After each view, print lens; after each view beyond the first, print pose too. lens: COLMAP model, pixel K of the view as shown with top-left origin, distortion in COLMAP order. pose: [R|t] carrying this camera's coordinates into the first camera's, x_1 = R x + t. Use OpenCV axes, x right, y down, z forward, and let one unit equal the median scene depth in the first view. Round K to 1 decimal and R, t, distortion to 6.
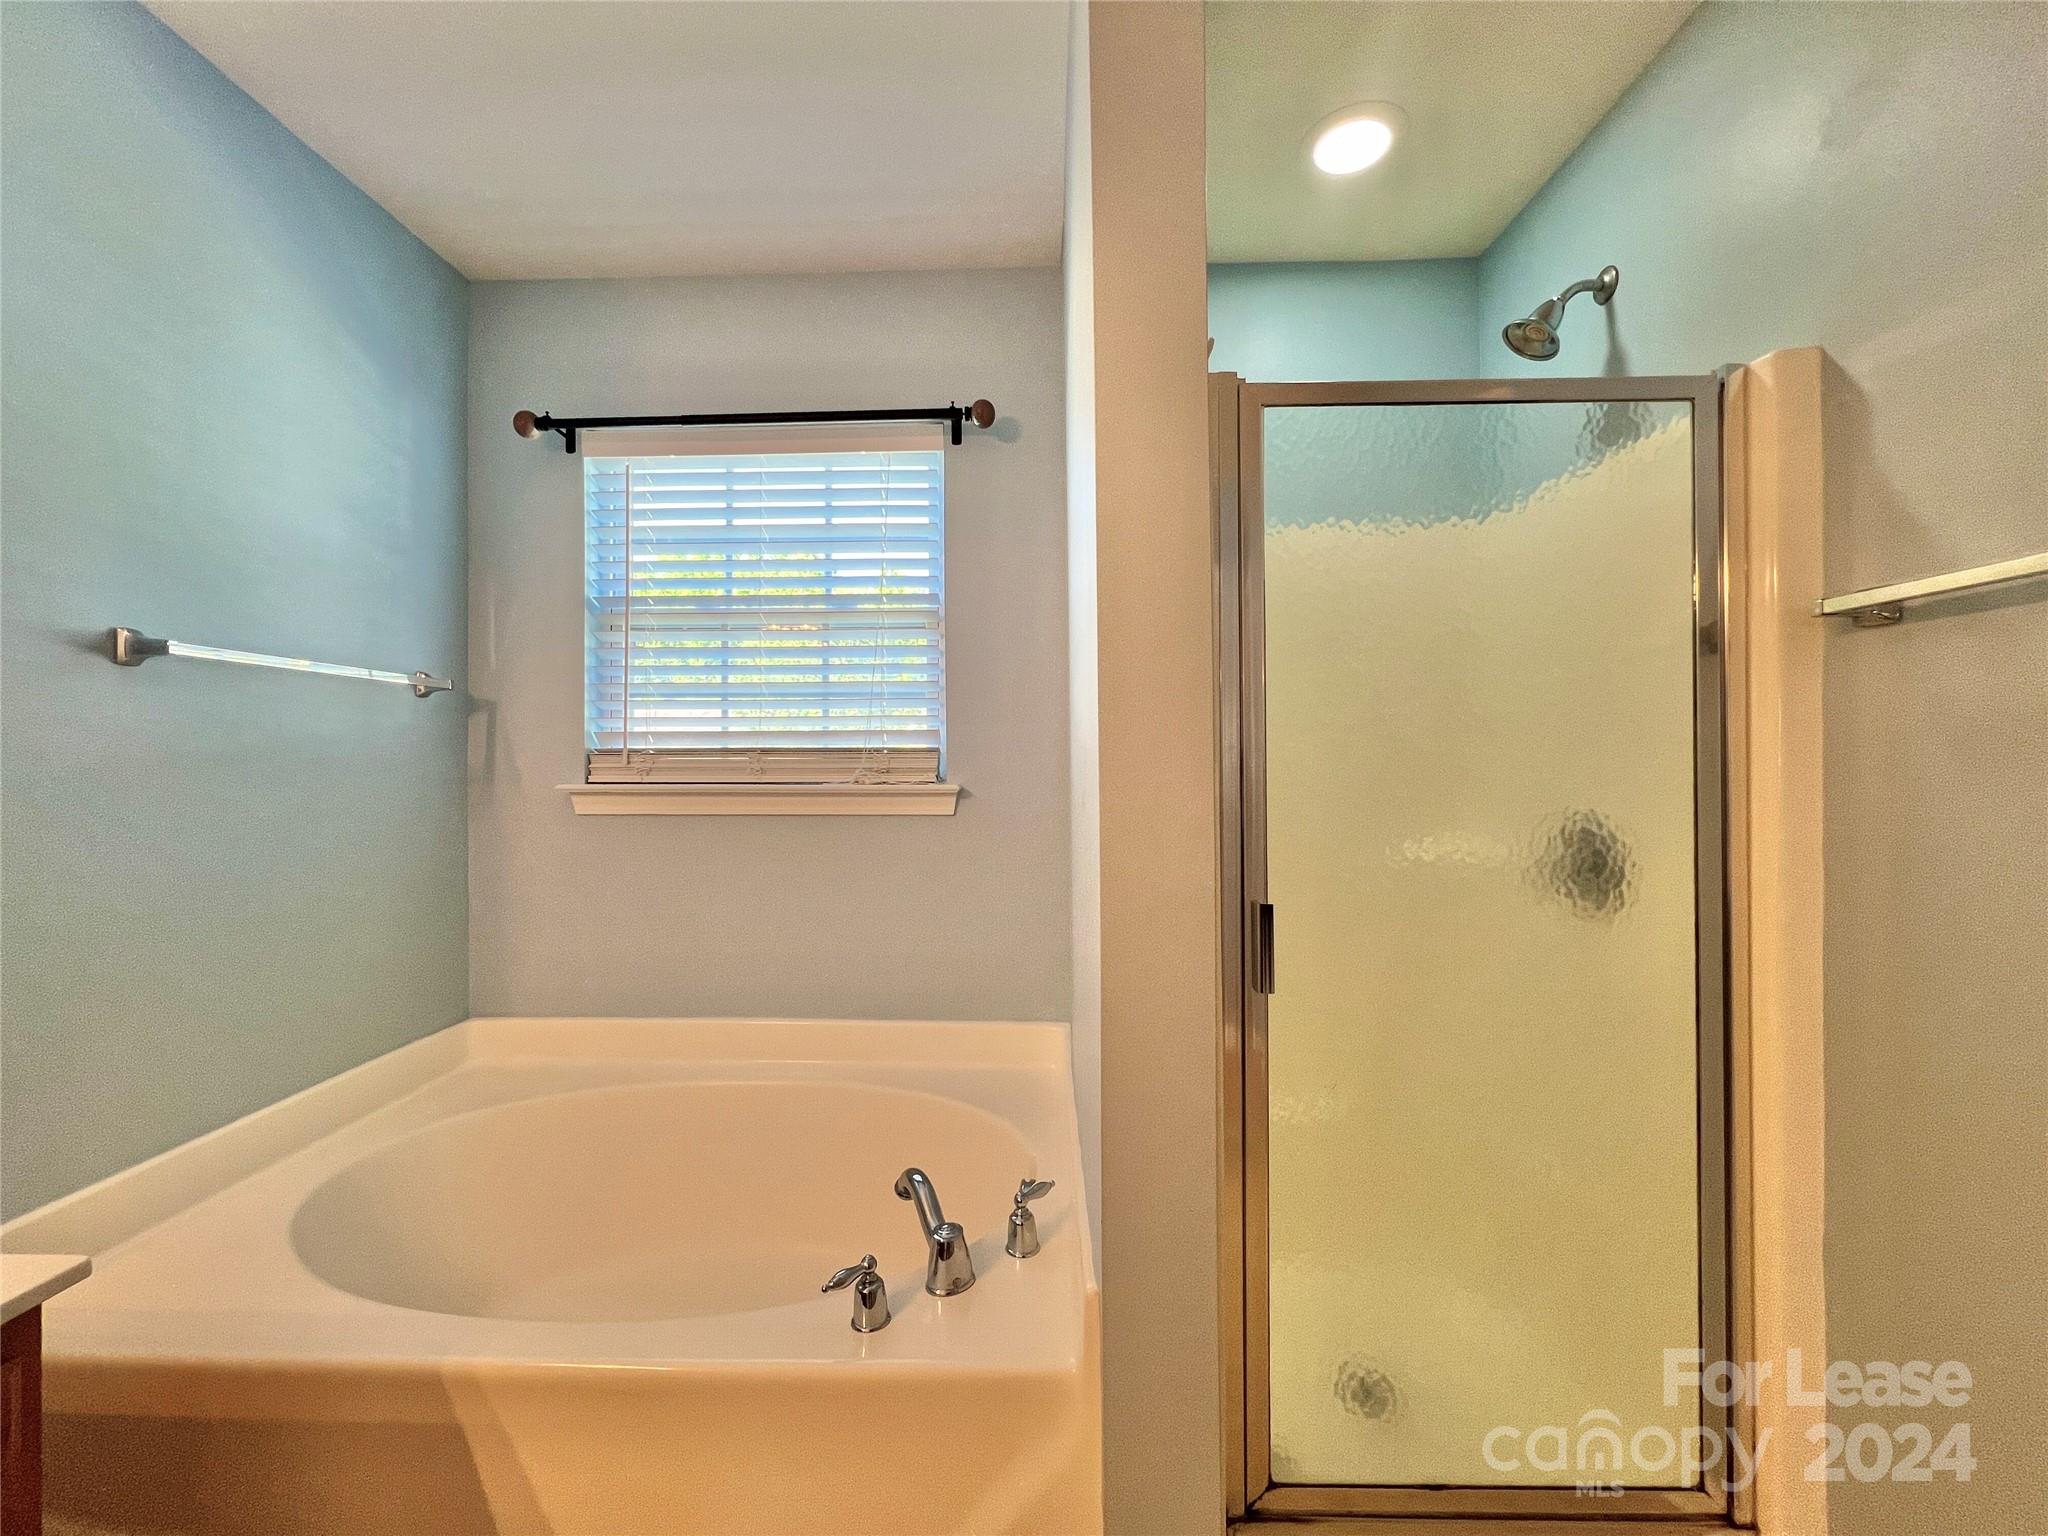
lens RADIAL K [[822.2, 0, 1021.6], [0, 822.2, 759.5], [0, 0, 1]] dist [0.000107, 0.000474]
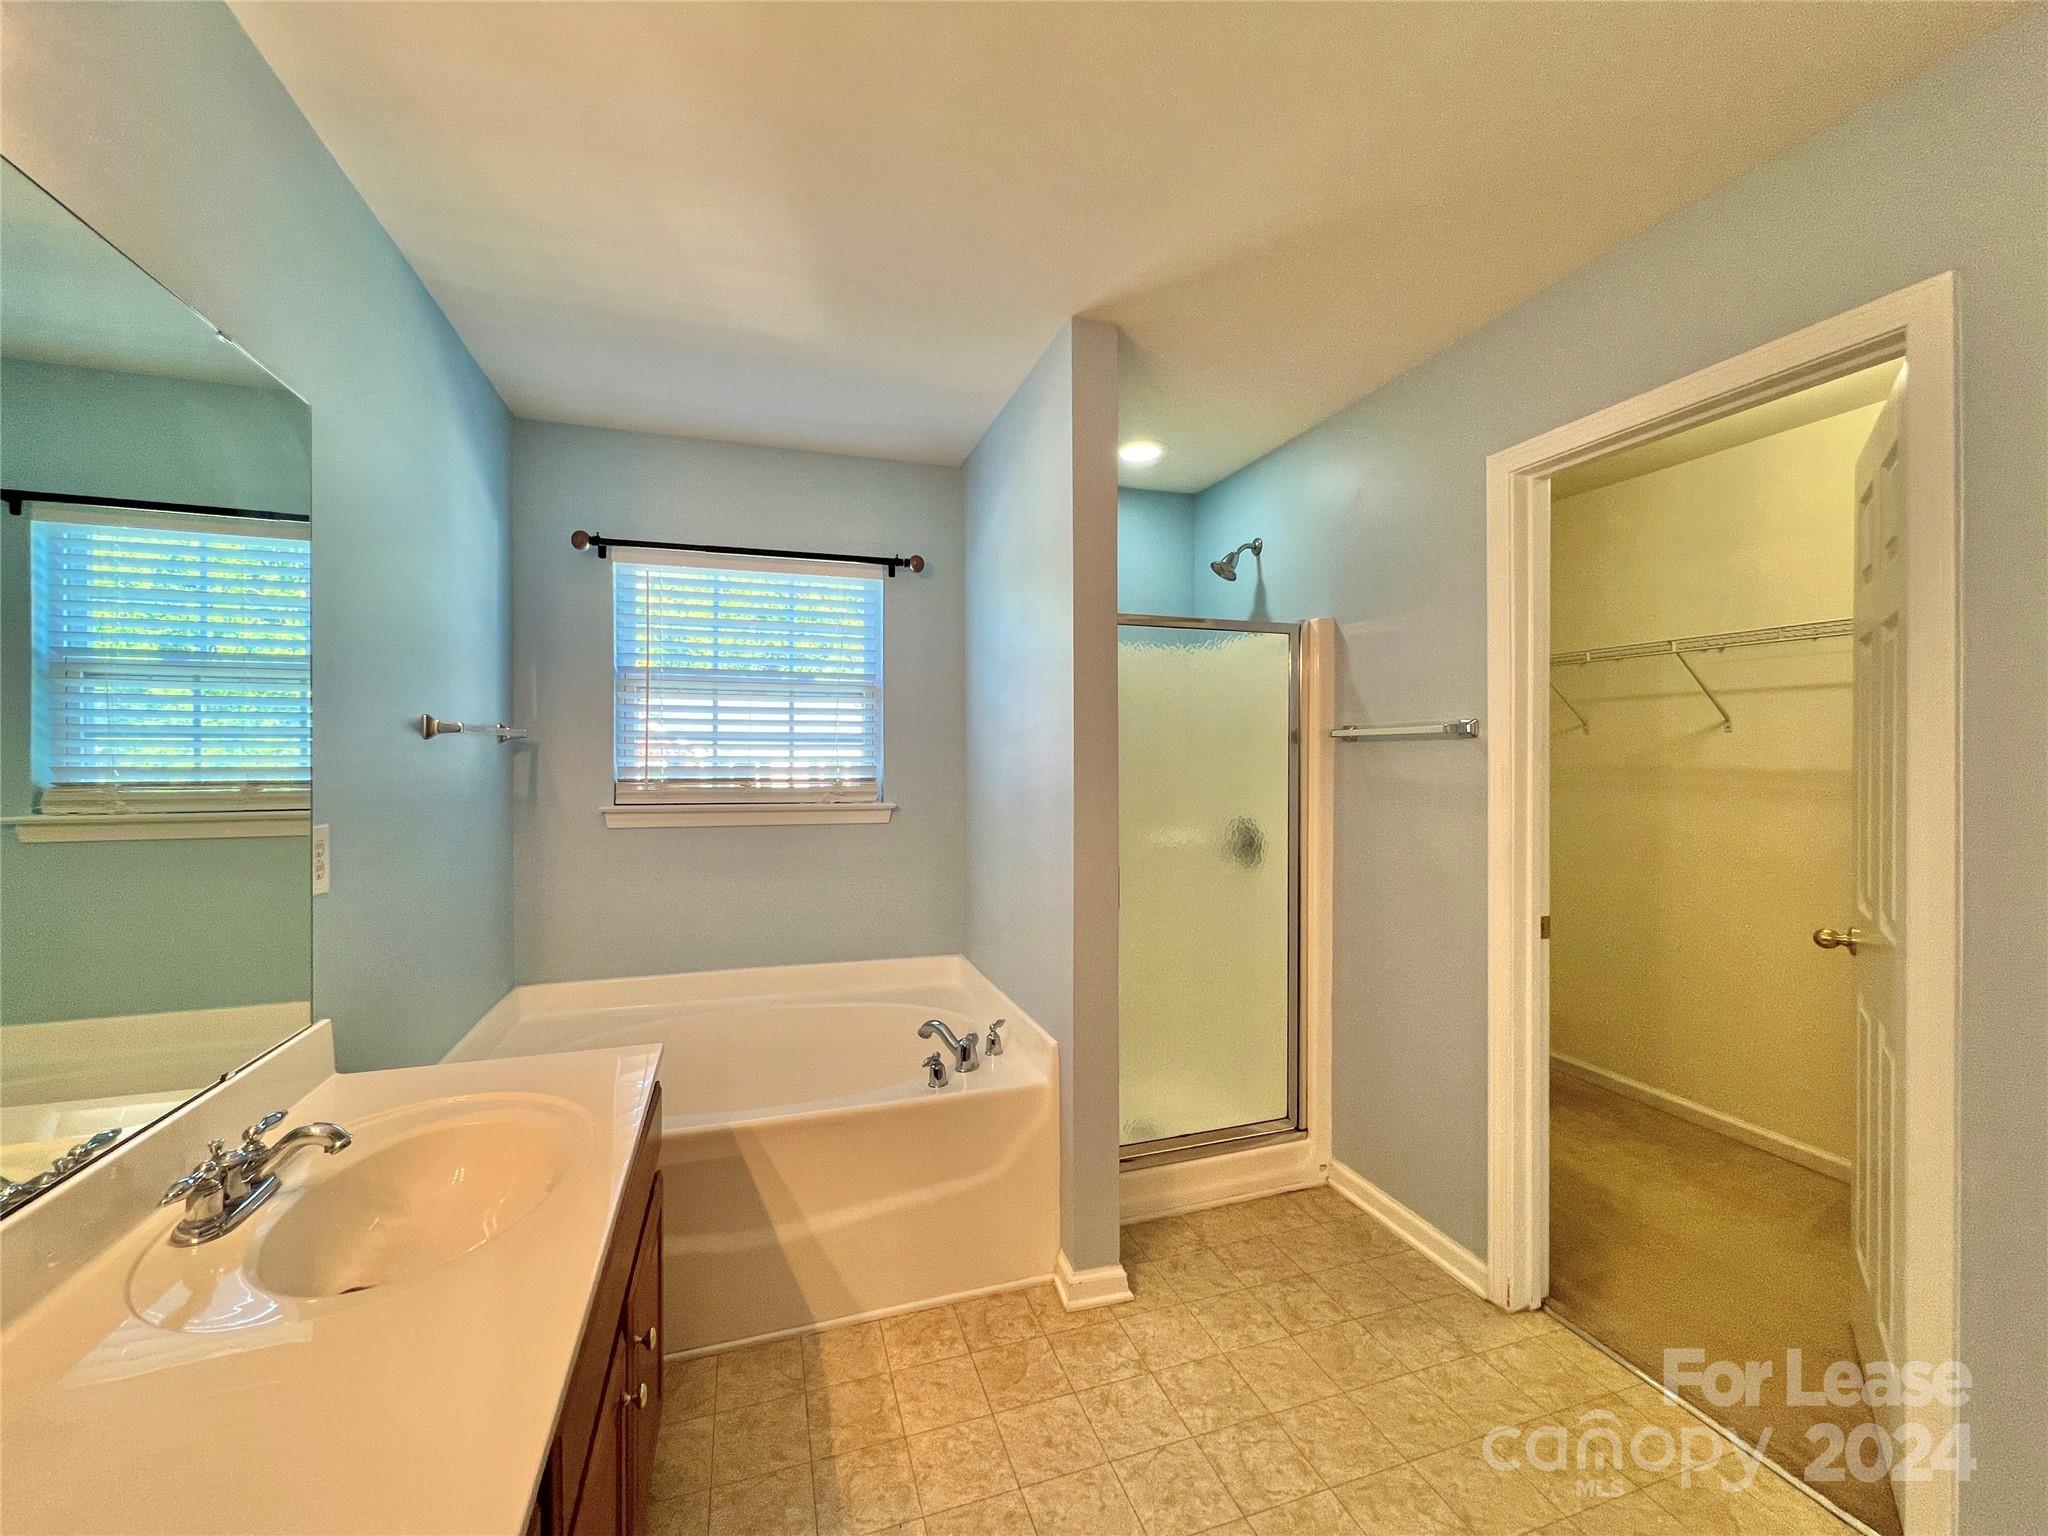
lens RADIAL K [[822.2, 0, 1021.6], [0, 822.2, 759.5], [0, 0, 1]] dist [0.000107, 0.000474]
pose [[0.940740, 0.005321, 0.339087, -0.384716], [-0.007875, 0.999950, 0.006155, -0.063010], [-0.339038, -0.008461, 0.940735, -0.528107]]
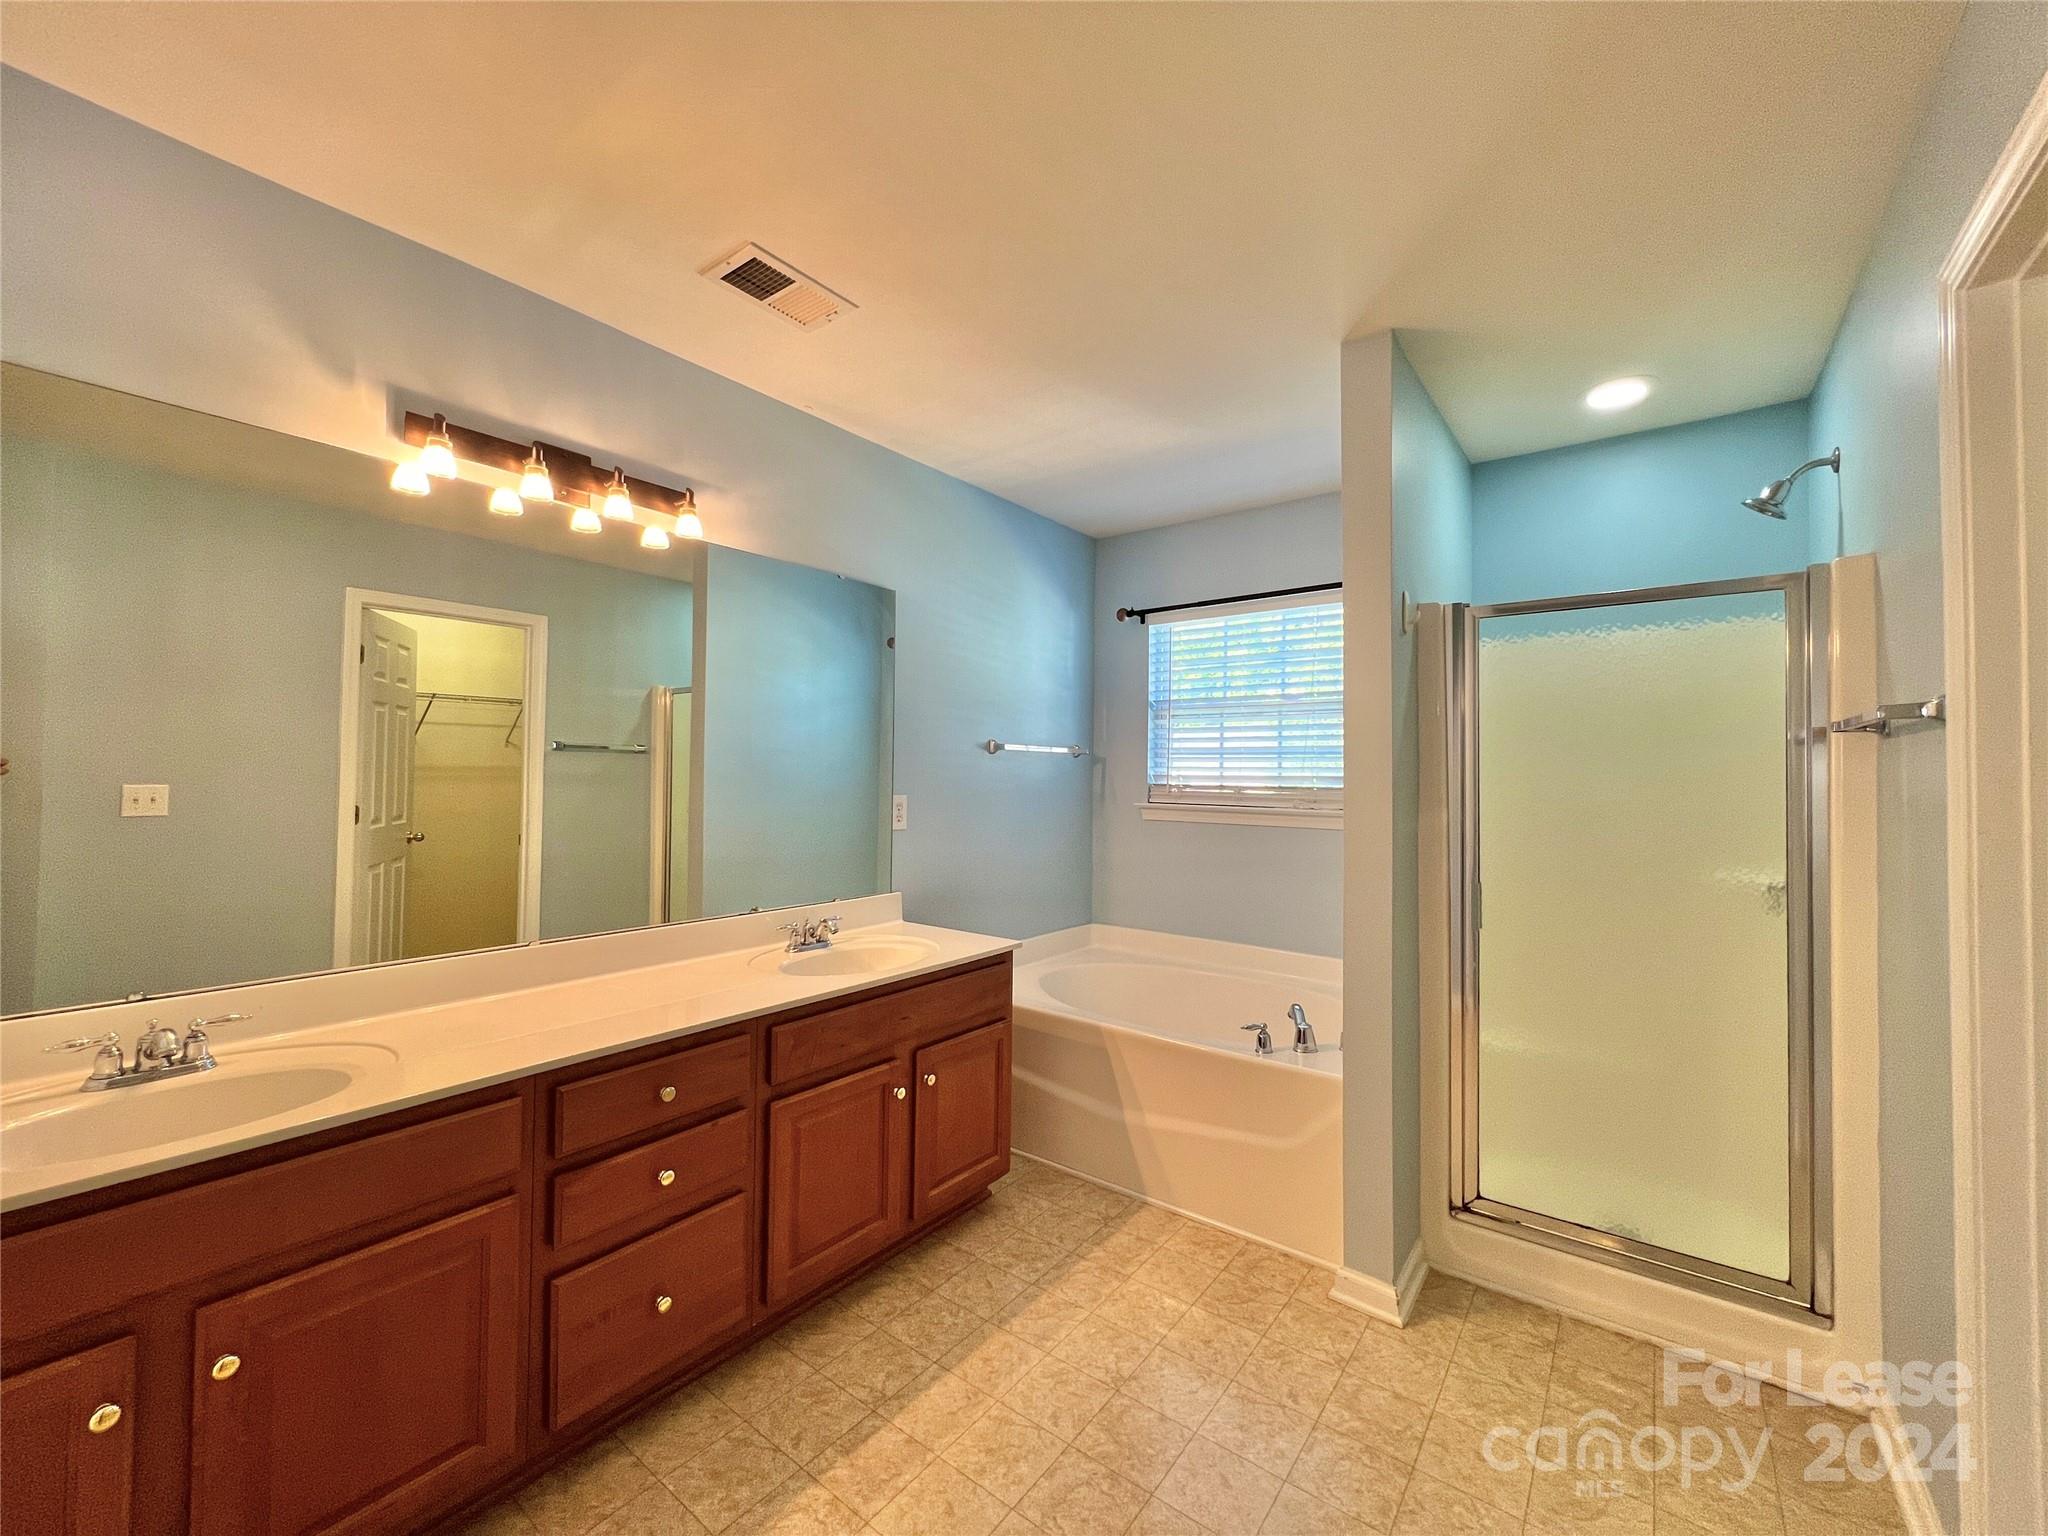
lens RADIAL K [[822.2, 0, 1021.6], [0, 822.2, 759.5], [0, 0, 1]] dist [0.000107, 0.000474]
pose [[0.807789, 0.002481, -0.589466, 0.346301], [-0.012982, 0.999823, -0.013582, -0.041636], [0.589329, 0.018624, 0.807679, -0.696891]]
